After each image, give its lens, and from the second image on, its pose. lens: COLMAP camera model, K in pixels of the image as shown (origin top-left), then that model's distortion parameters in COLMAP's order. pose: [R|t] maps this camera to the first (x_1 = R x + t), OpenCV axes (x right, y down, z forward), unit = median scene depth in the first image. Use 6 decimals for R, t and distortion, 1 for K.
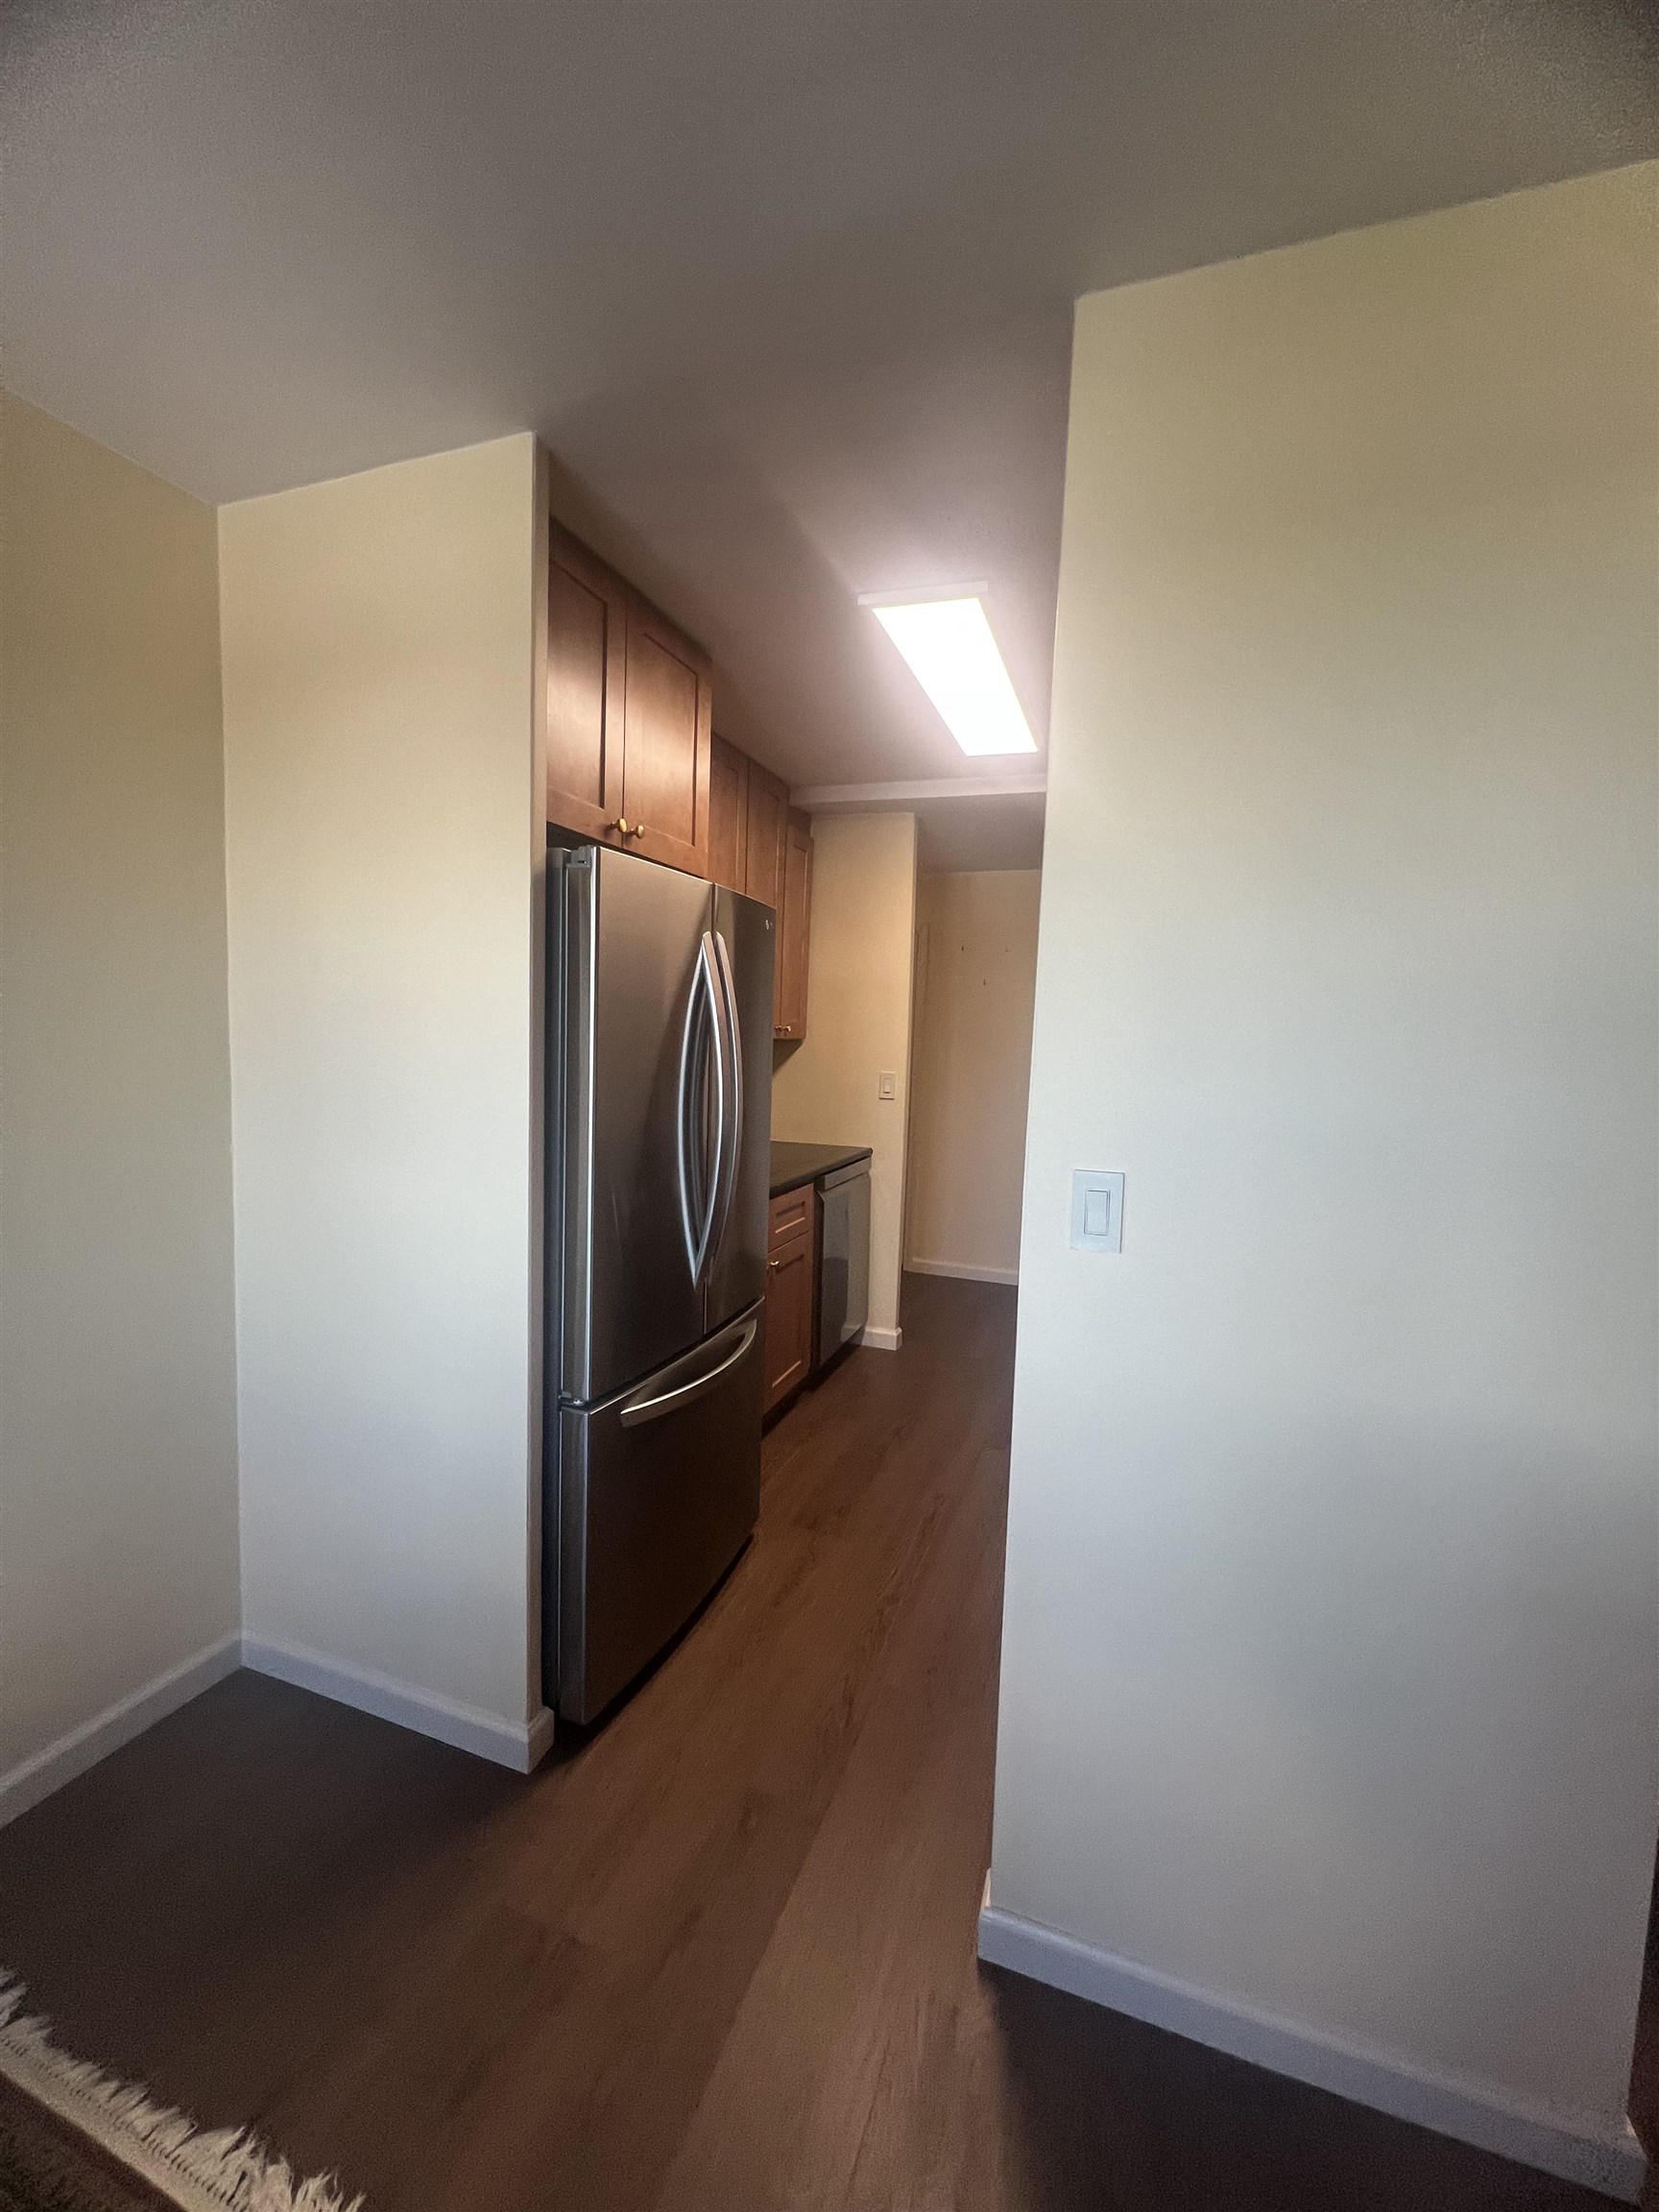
lens RADIAL K [[874.3, 0, 842.1], [0, 874.3, 1107.0], [0, 0, 1]] dist [-0.010661, 0.000172]
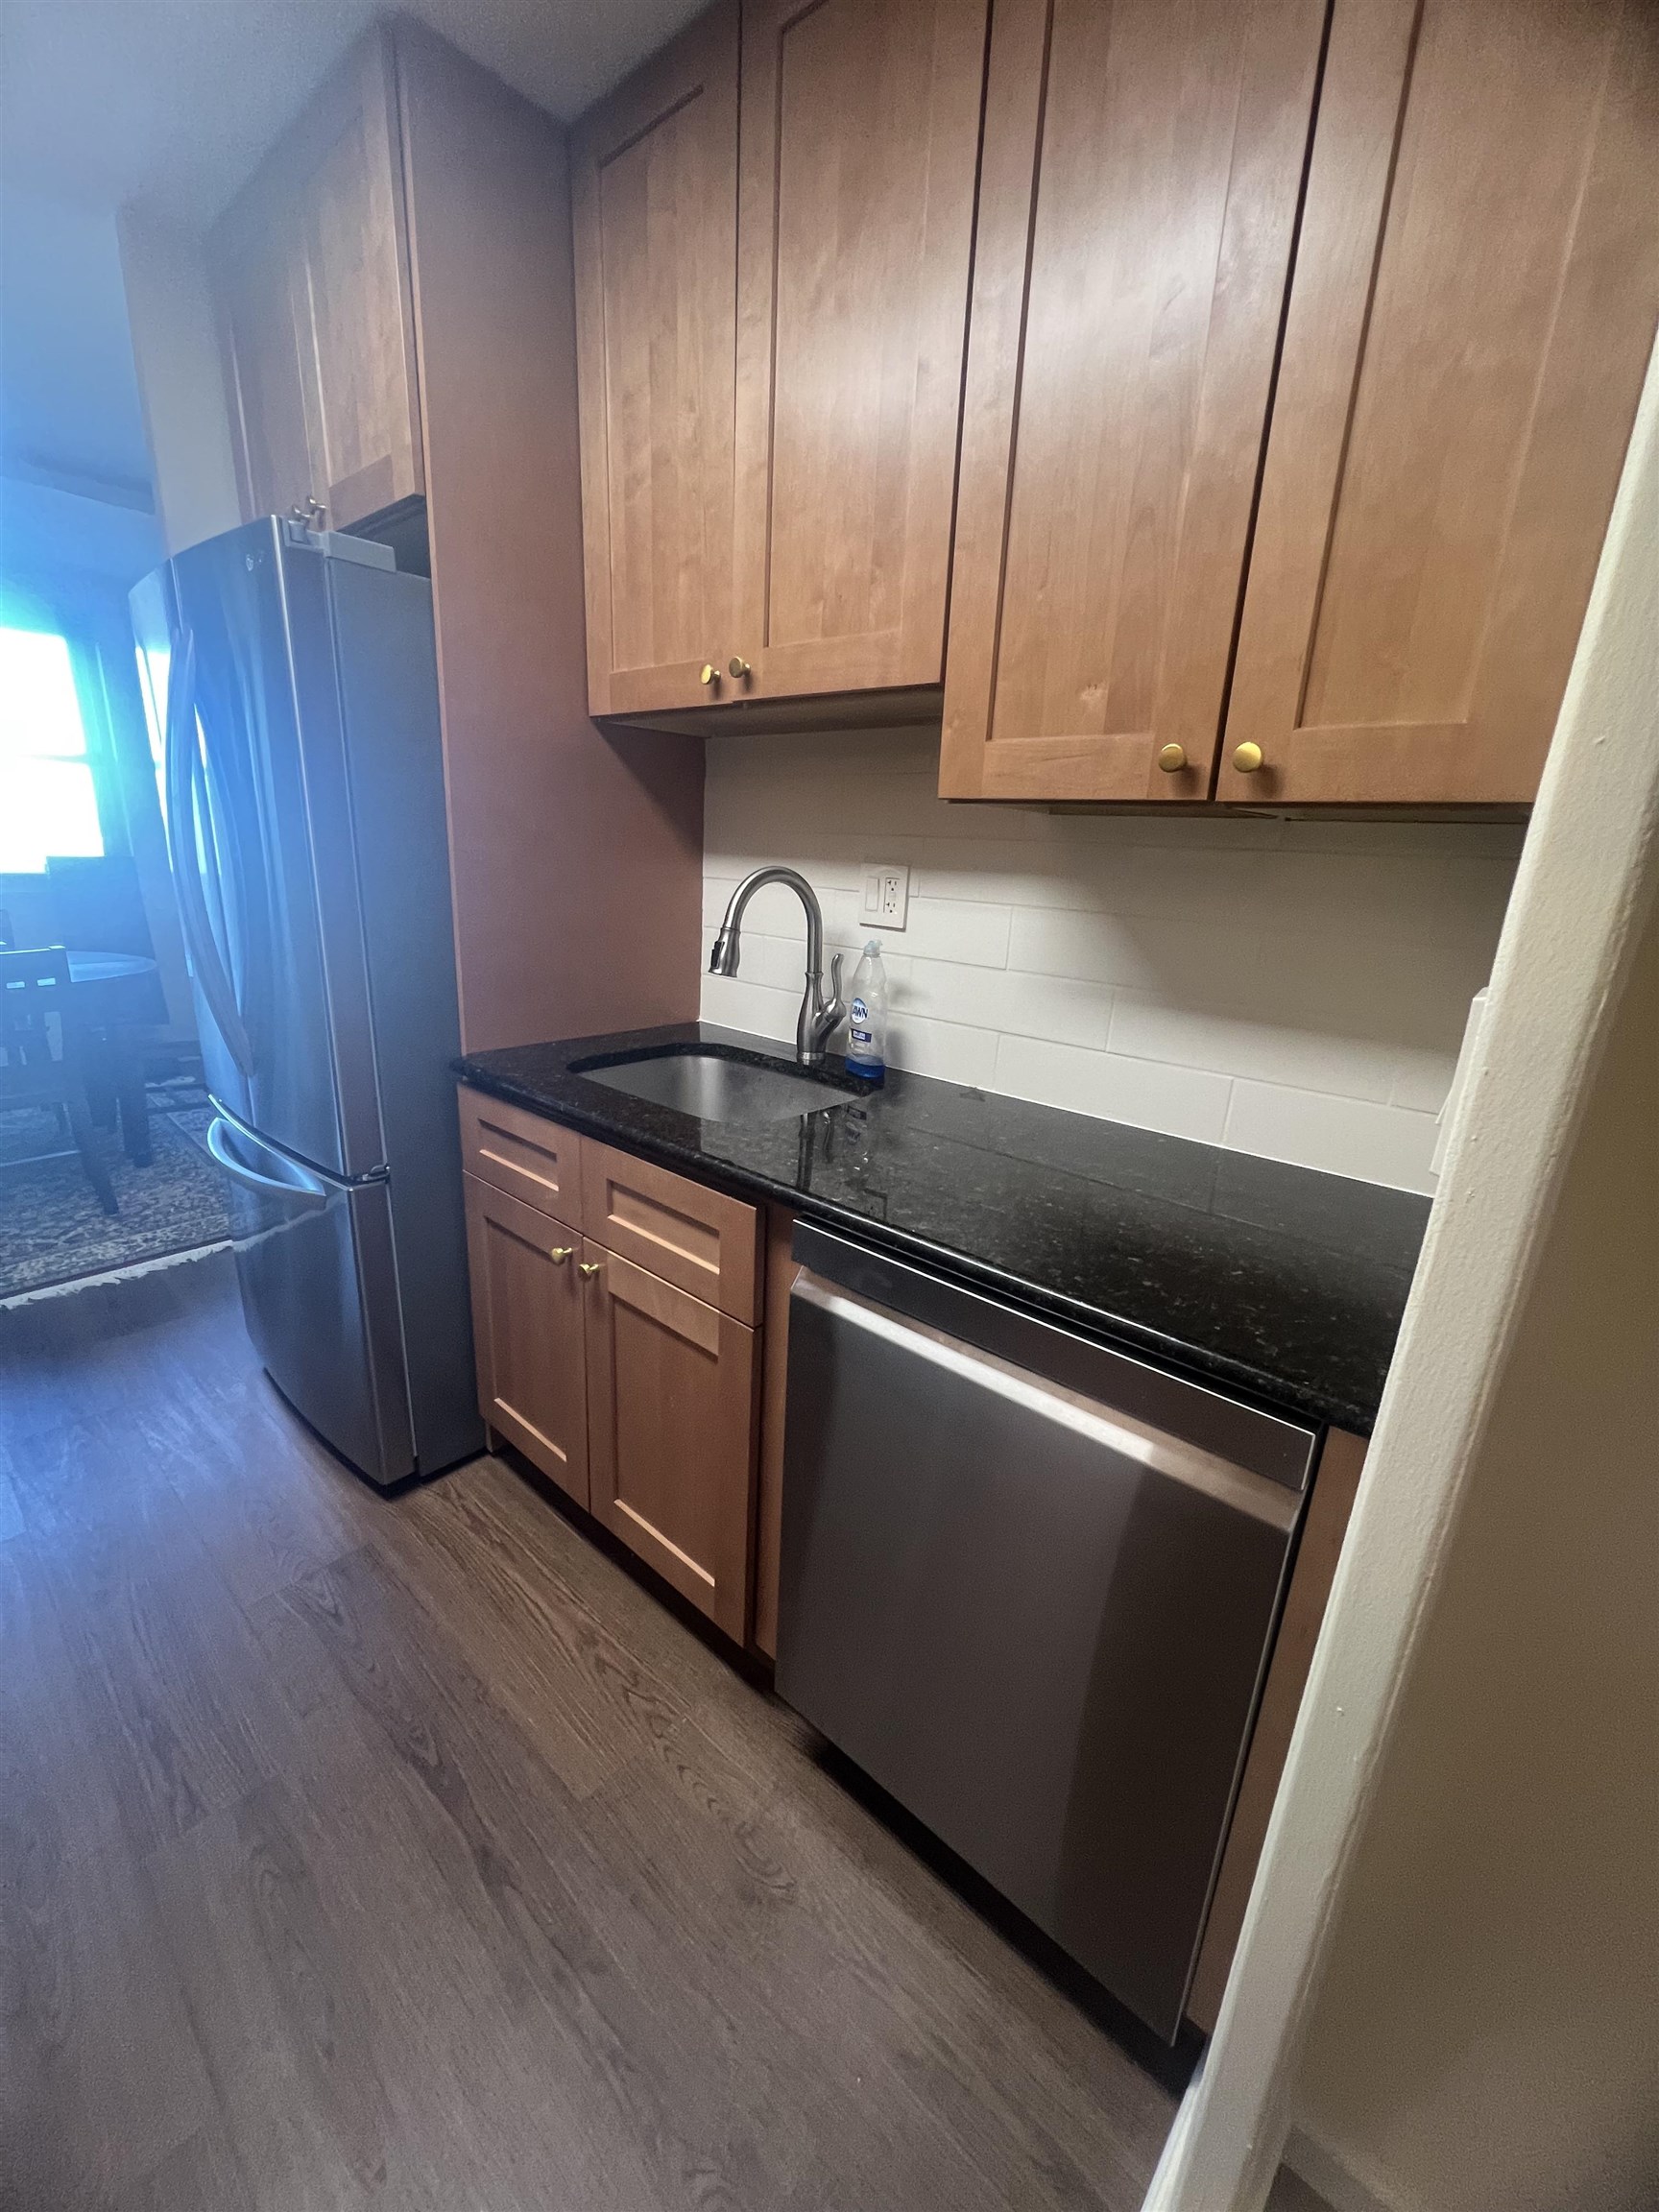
lens RADIAL K [[884.7, 0, 836.4], [0, 884.7, 1105.9], [0, 0, 1]] dist [-0.002990, 0.000758]
pose [[-0.369975, 0.211929, -0.904547, 0.259797], [-0.137525, 0.950414, 0.278926, -0.053355], [0.918806, 0.227593, -0.322484, 1.106660]]
